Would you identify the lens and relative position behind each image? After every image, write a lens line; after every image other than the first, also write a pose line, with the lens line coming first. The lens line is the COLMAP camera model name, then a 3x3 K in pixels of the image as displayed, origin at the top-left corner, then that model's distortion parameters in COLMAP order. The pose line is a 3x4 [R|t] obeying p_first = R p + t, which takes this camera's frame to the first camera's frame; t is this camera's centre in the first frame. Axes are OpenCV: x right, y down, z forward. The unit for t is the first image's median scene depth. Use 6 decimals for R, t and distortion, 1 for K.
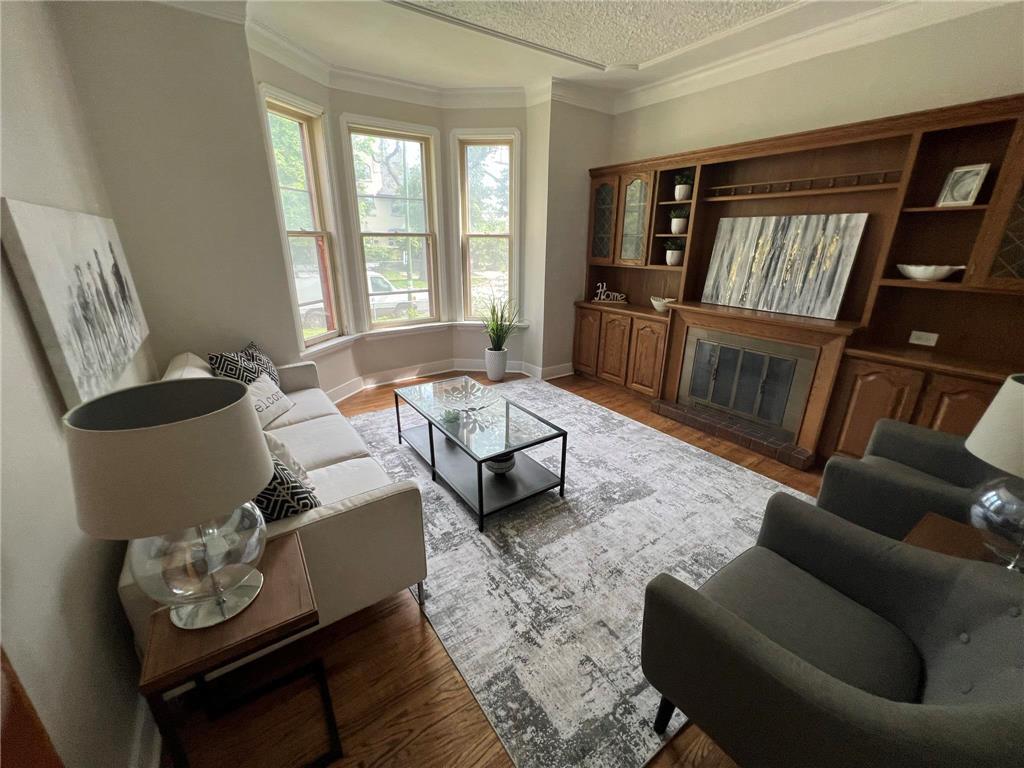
lens RADIAL K [[411.4, 0, 509.8], [0, 411.4, 379.6], [0, 0, 1]] dist [-0.002151, 0.000536]
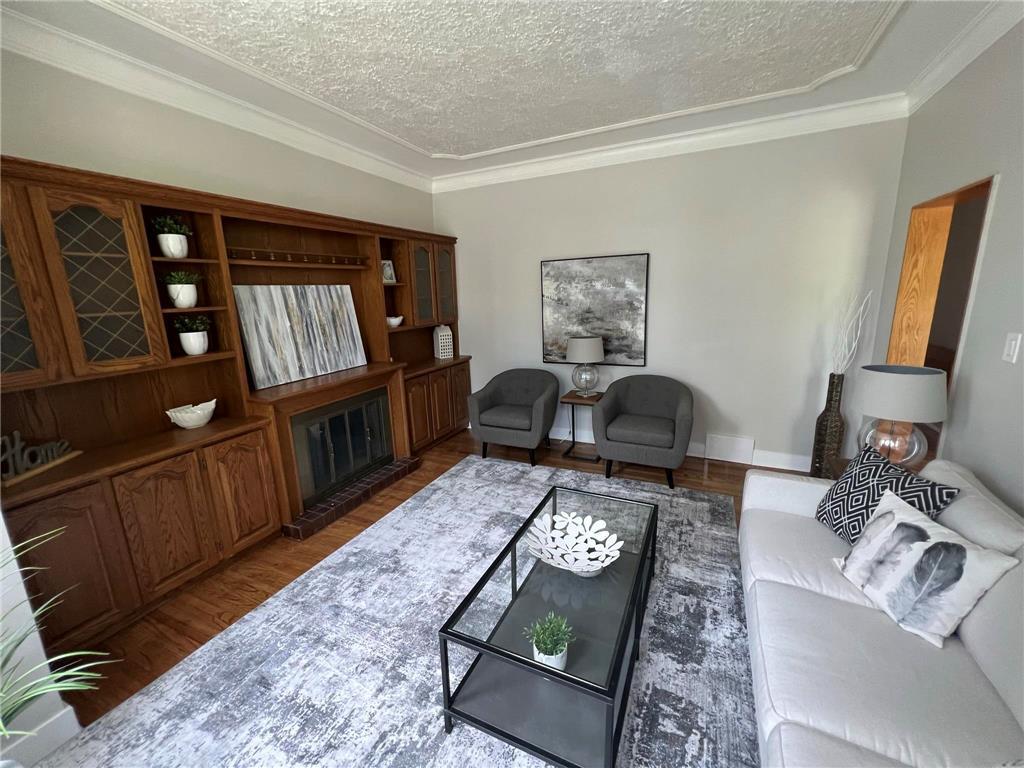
lens RADIAL K [[411.4, 0, 509.8], [0, 411.4, 379.6], [0, 0, 1]] dist [-0.002151, 0.000536]
pose [[-0.496514, -0.180671, 0.849018, -0.482525], [0.303664, 0.880142, 0.364880, -0.393843], [-0.813180, 0.438985, -0.382140, 1.037469]]
